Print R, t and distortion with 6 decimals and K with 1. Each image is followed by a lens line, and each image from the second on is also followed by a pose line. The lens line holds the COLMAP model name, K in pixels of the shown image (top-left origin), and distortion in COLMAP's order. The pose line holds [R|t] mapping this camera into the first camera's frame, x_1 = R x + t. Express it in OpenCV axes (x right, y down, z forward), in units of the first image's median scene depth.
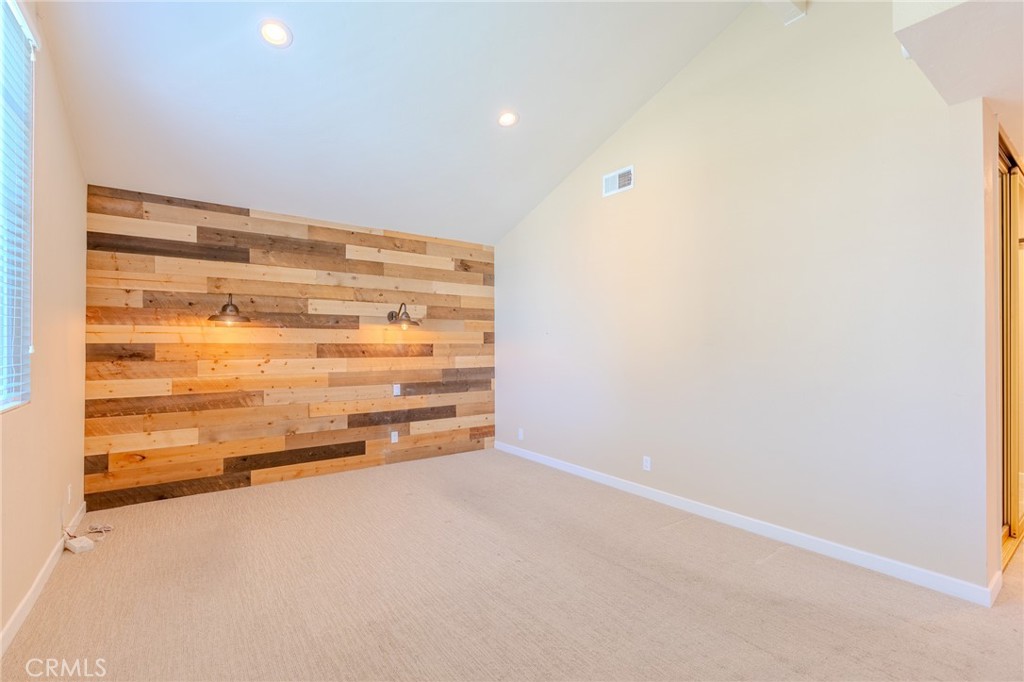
lens RADIAL K [[454.3, 0, 516.3], [0, 454.3, 341.3], [0, 0, 1]] dist [-0.006242, 0.002006]
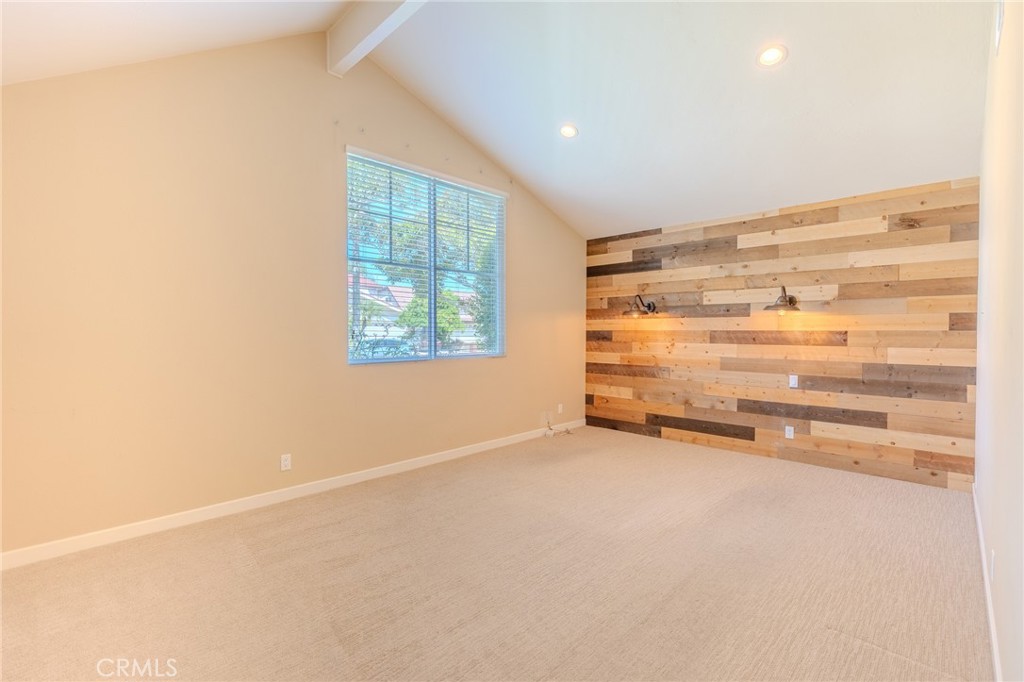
lens RADIAL K [[454.3, 0, 516.3], [0, 454.3, 341.3], [0, 0, 1]] dist [-0.006242, 0.002006]
pose [[0.170949, 0.021811, -0.985038, 0.581547], [0.004361, 0.999728, 0.022893, 0.003681], [0.985270, -0.008209, 0.170808, 0.325652]]
